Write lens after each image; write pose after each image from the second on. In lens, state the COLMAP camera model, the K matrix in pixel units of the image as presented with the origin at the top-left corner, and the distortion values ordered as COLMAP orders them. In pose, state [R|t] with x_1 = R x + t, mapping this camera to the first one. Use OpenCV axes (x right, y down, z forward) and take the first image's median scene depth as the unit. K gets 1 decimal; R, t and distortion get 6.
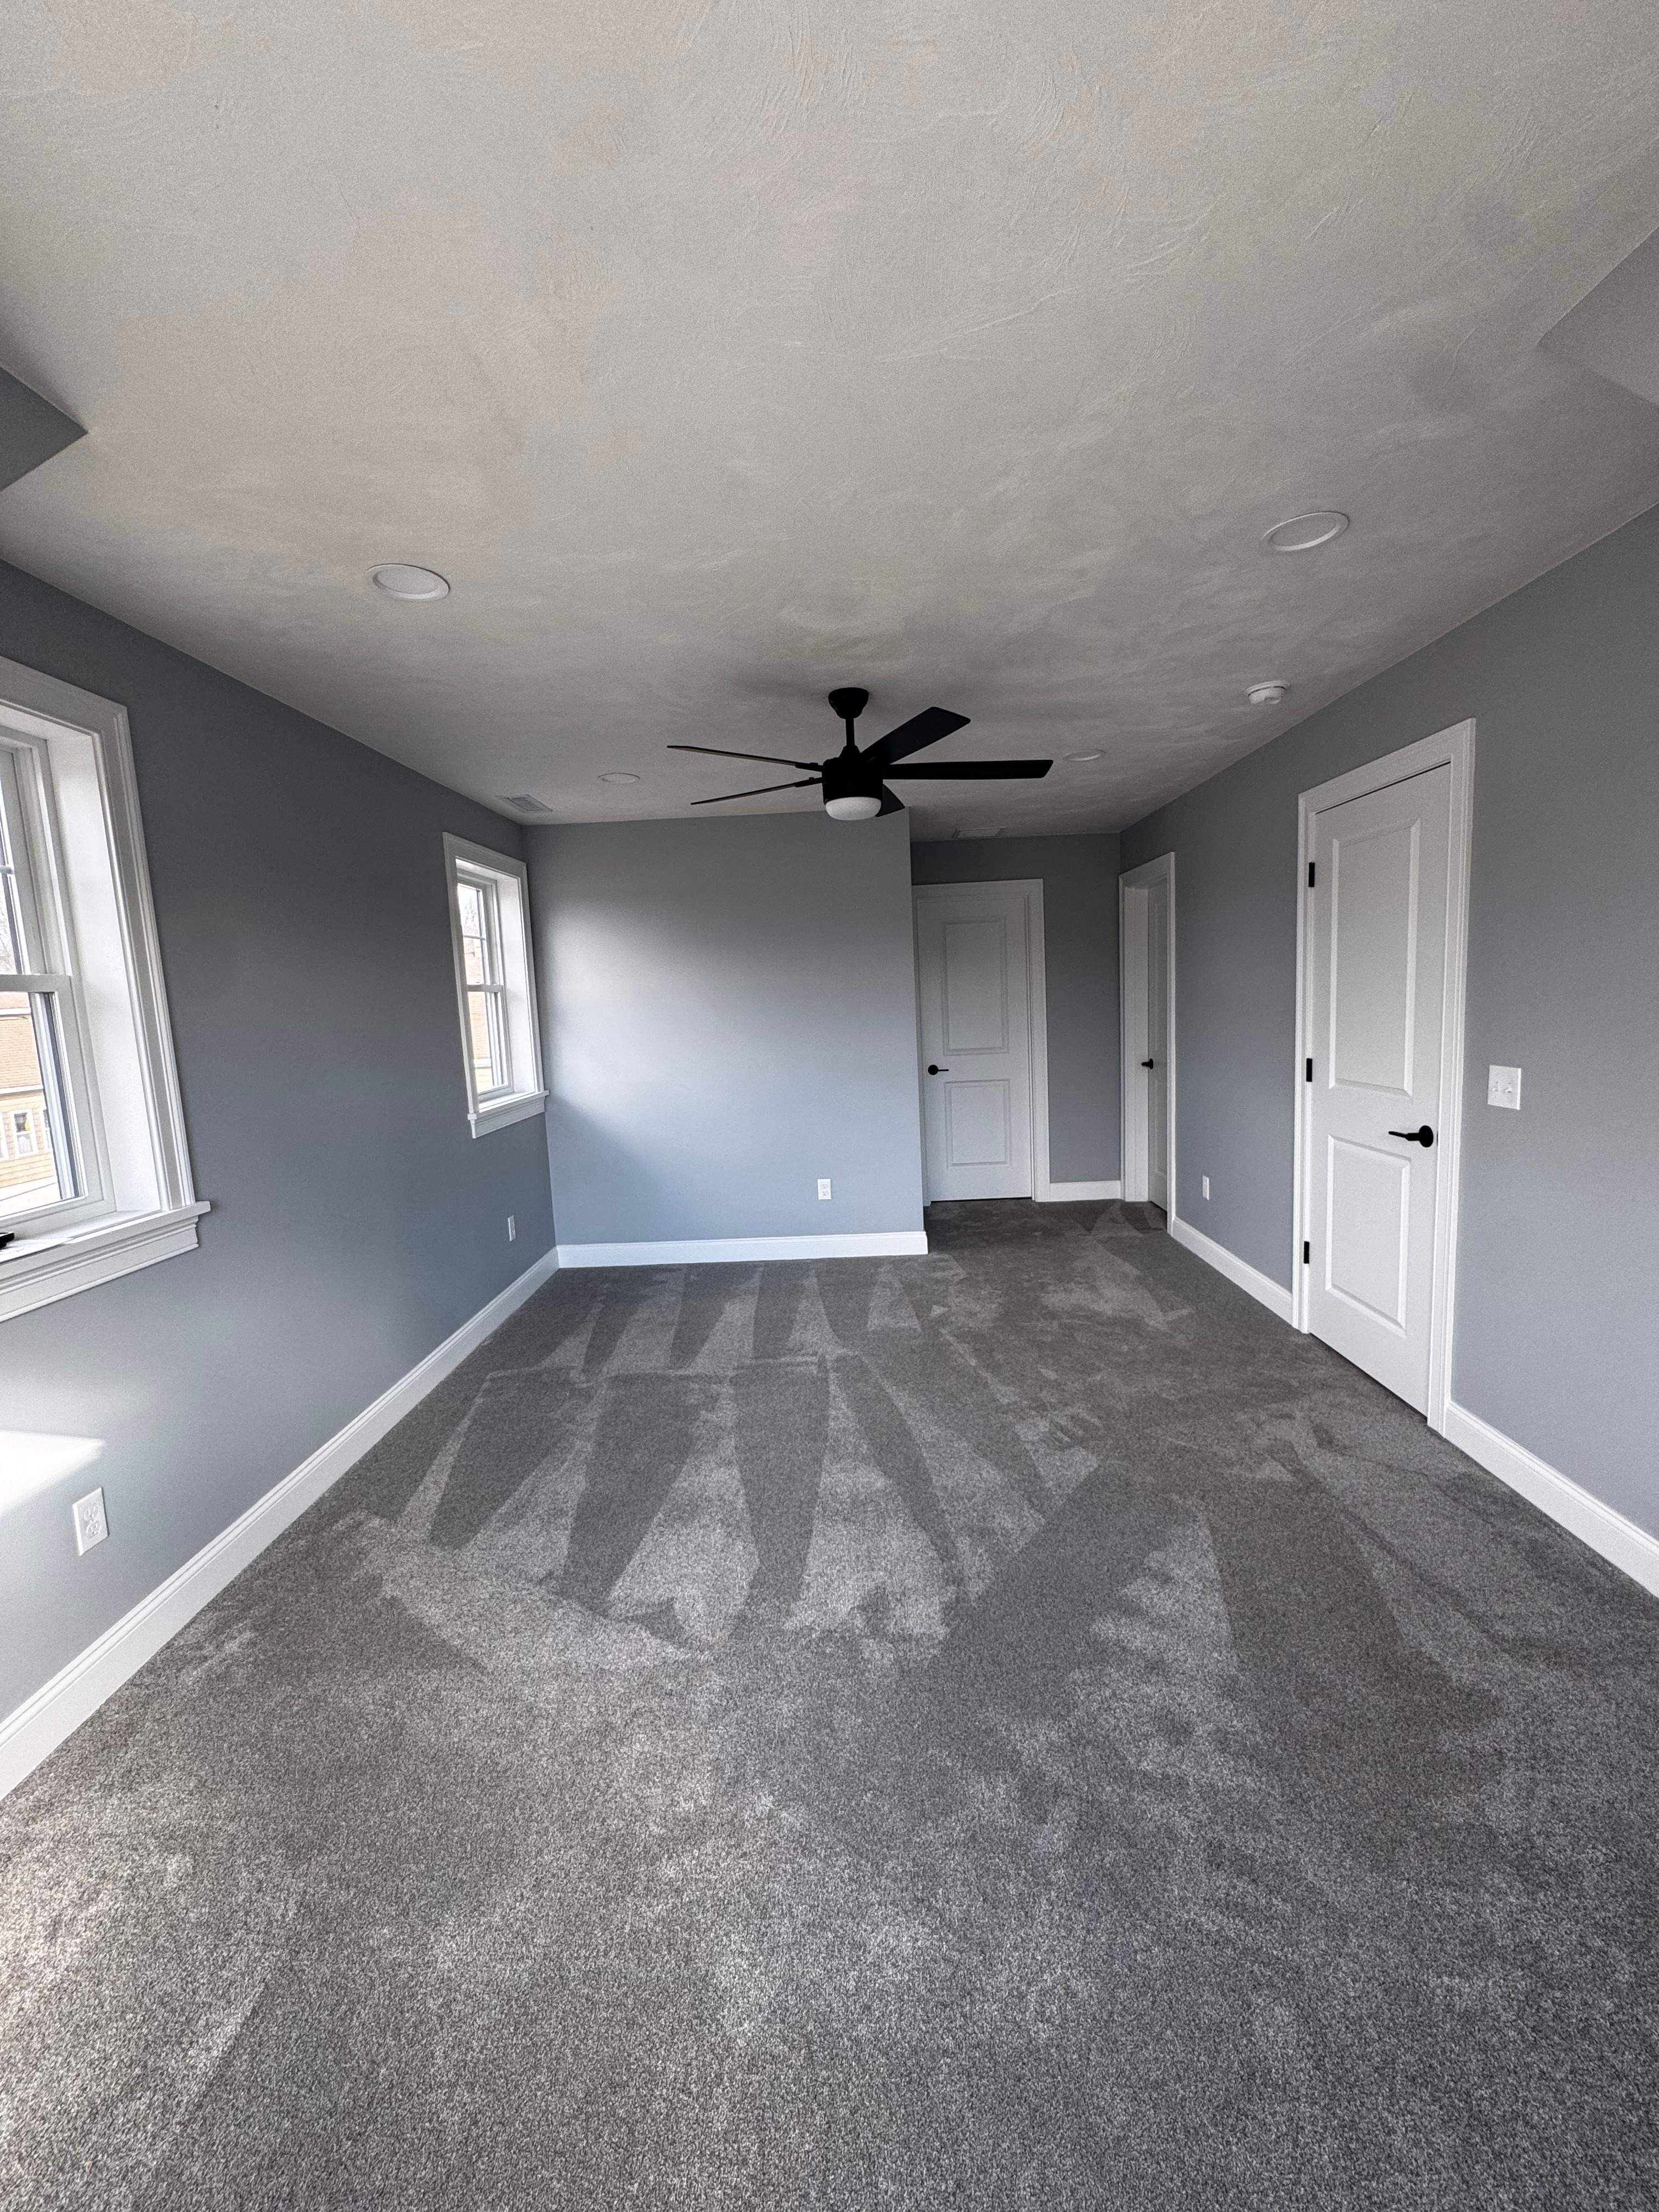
lens RADIAL K [[887.4, 0, 831.8], [0, 887.4, 1100.7], [0, 0, 1]] dist [-0.001743, 0.000015]
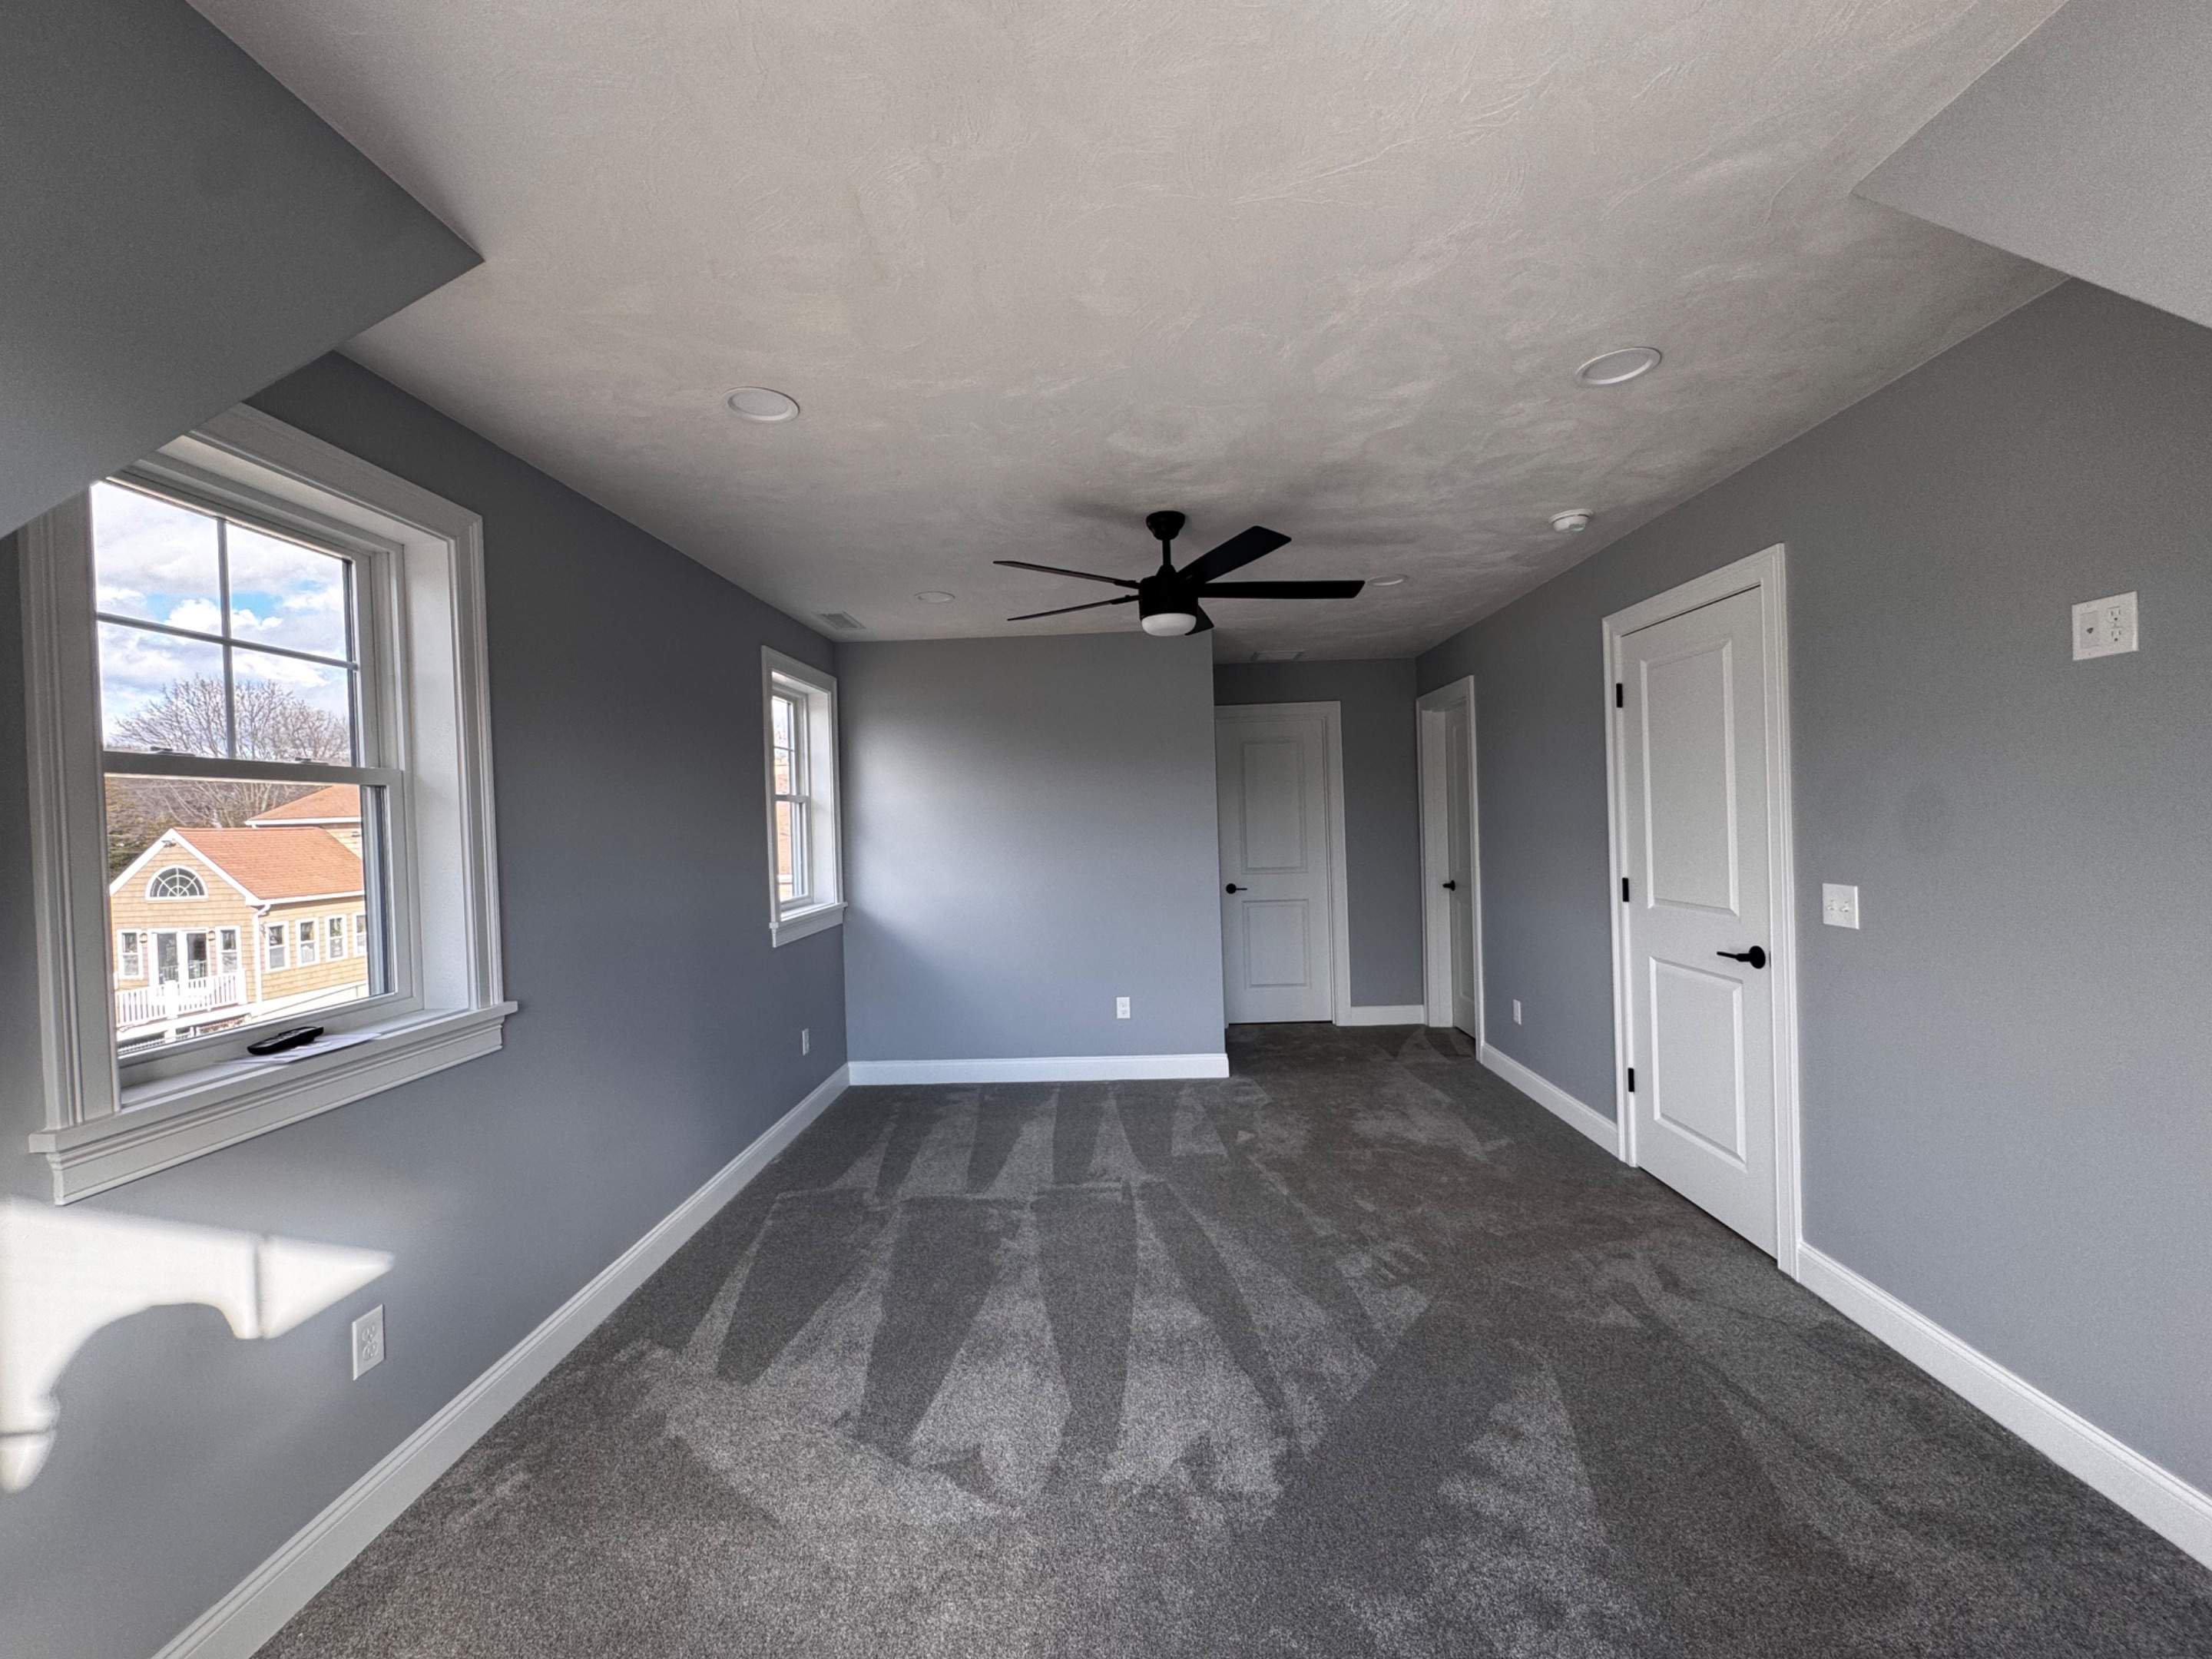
lens RADIAL K [[887.5, 0, 1103.9], [0, 887.5, 826.5], [0, 0, 1]] dist [-0.001935, 0.000398]
pose [[0.999826, 0.014404, -0.011878, -0.041400], [-0.015618, 0.993873, -0.109422, 0.017019], [0.010229, 0.109588, 0.993924, 0.010892]]
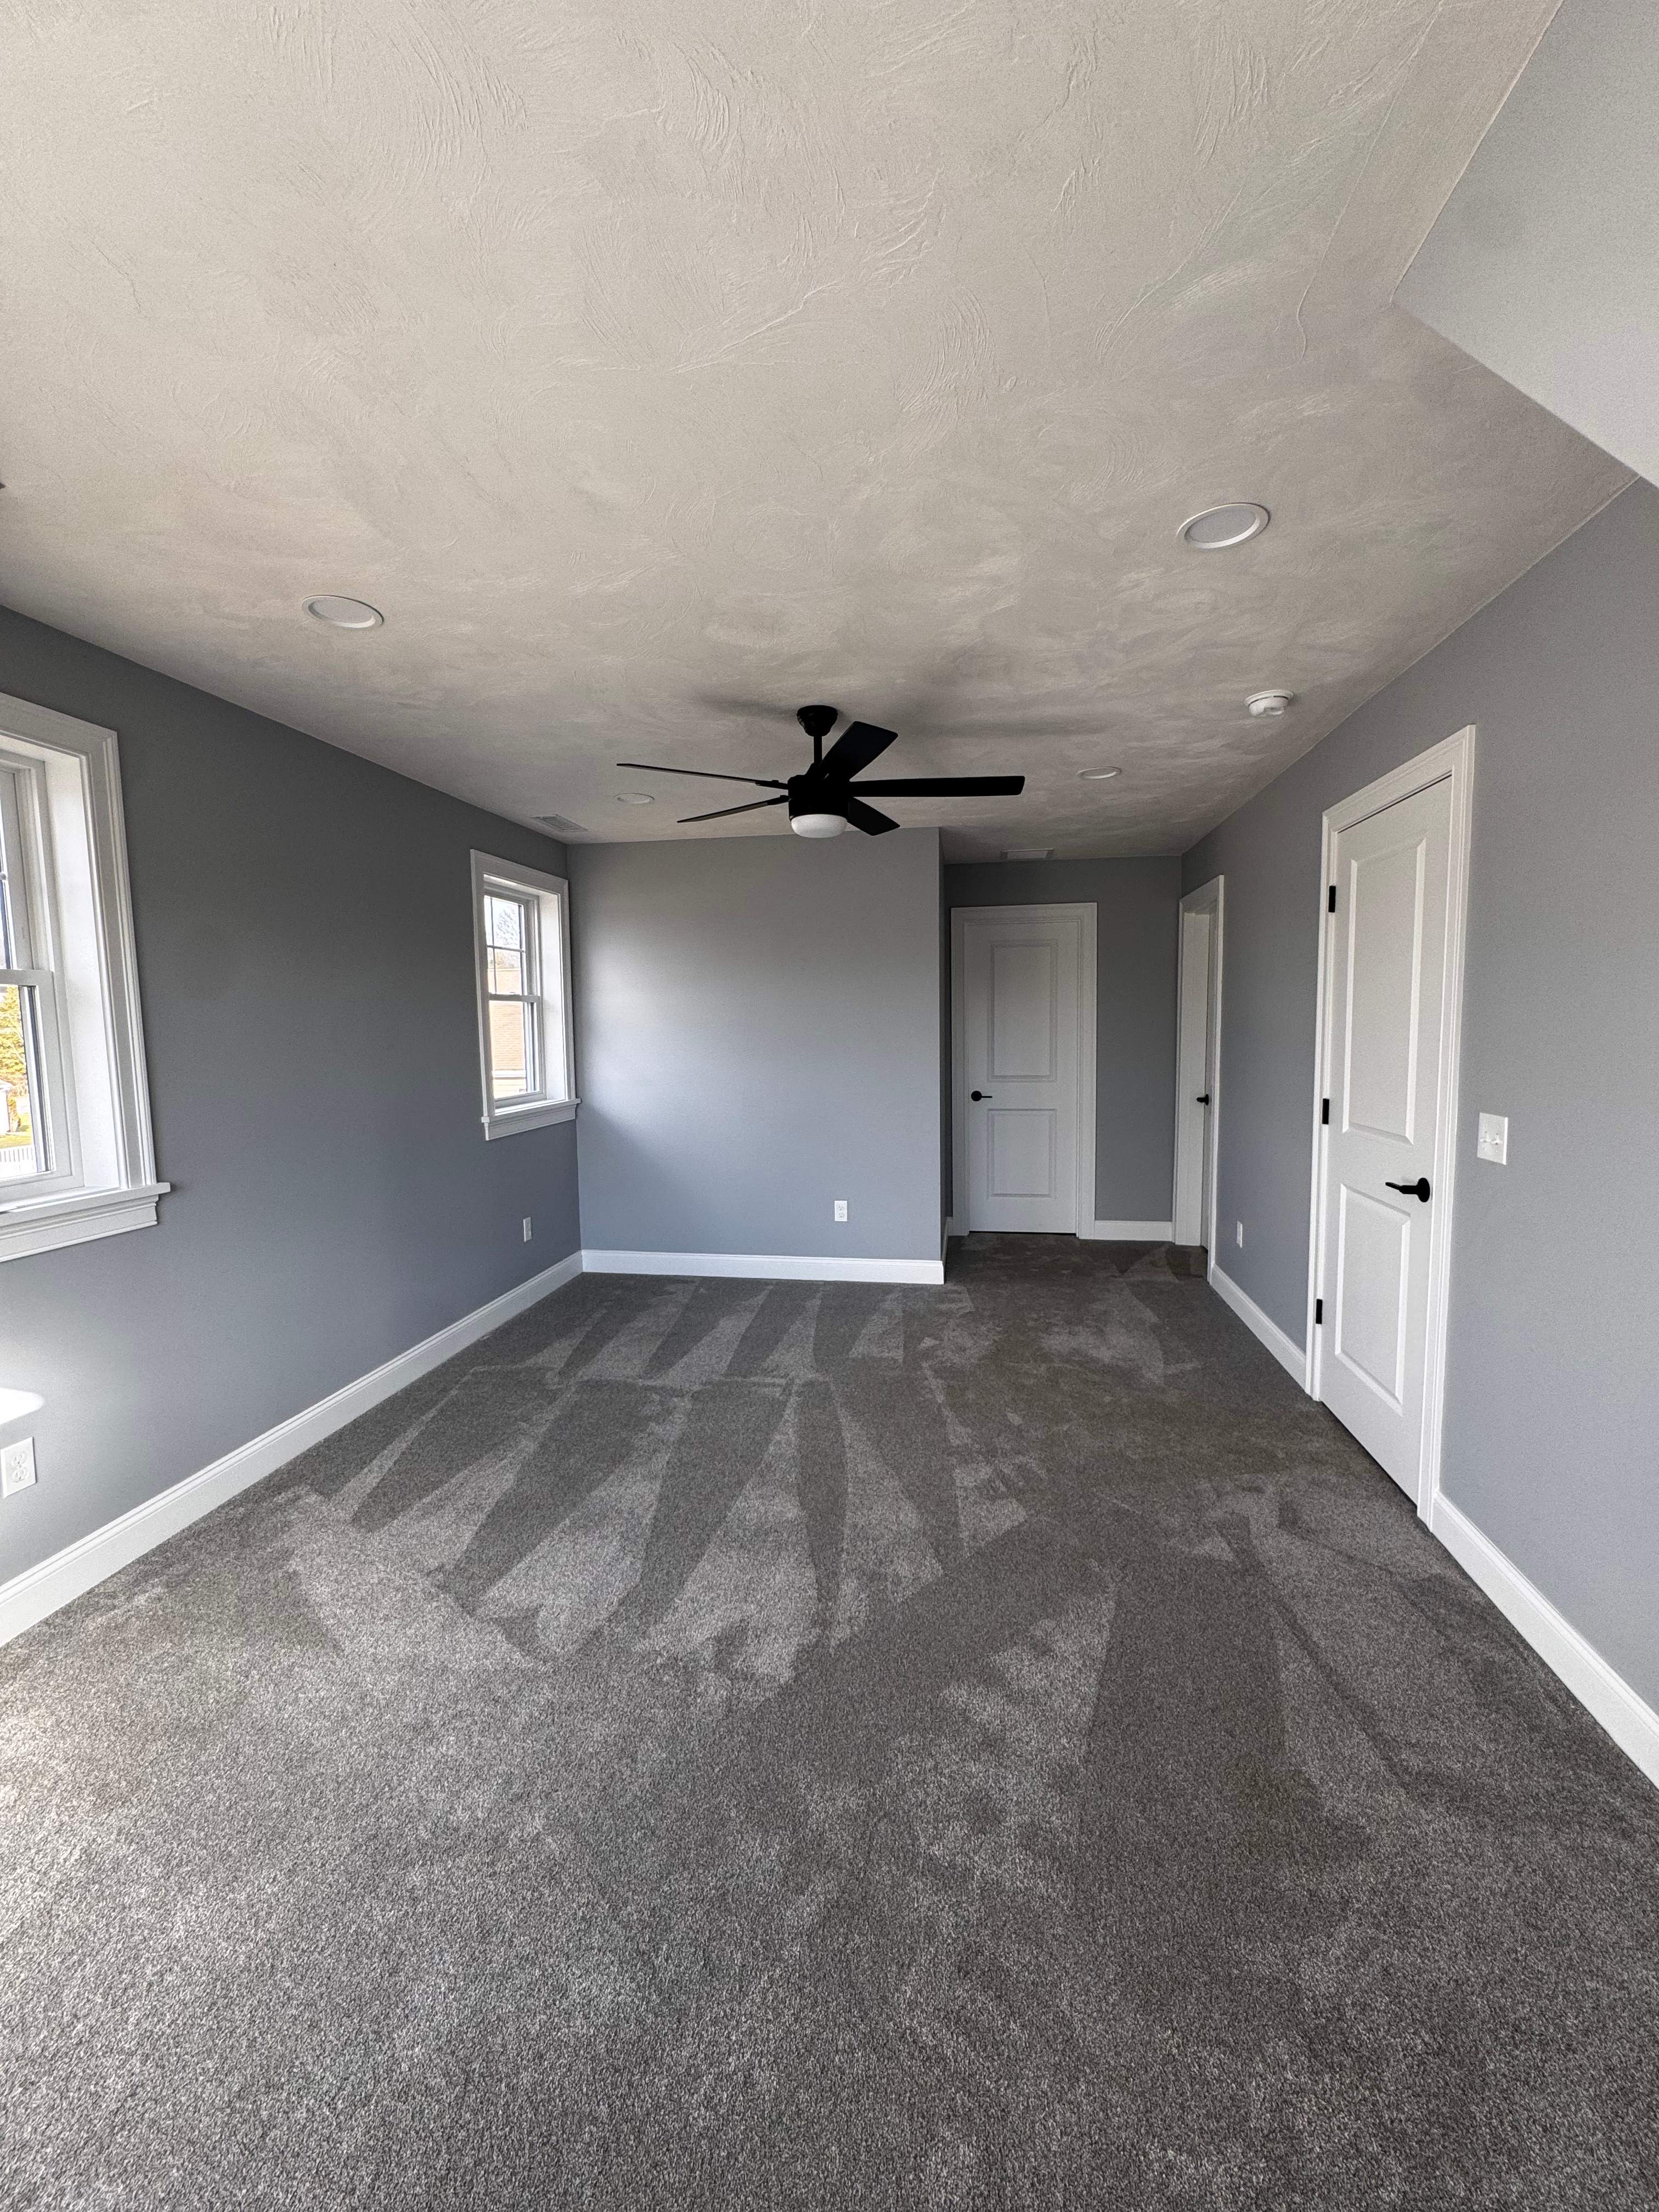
lens RADIAL K [[887.0, 0, 833.6], [0, 887.0, 1100.7], [0, 0, 1]] dist [-0.001769, 0.000202]
pose [[0.989125, 0.044413, -0.140214, 0.226697], [-0.047961, 0.998606, -0.022027, -0.001553], [0.139041, 0.028512, 0.989876, 0.033750]]
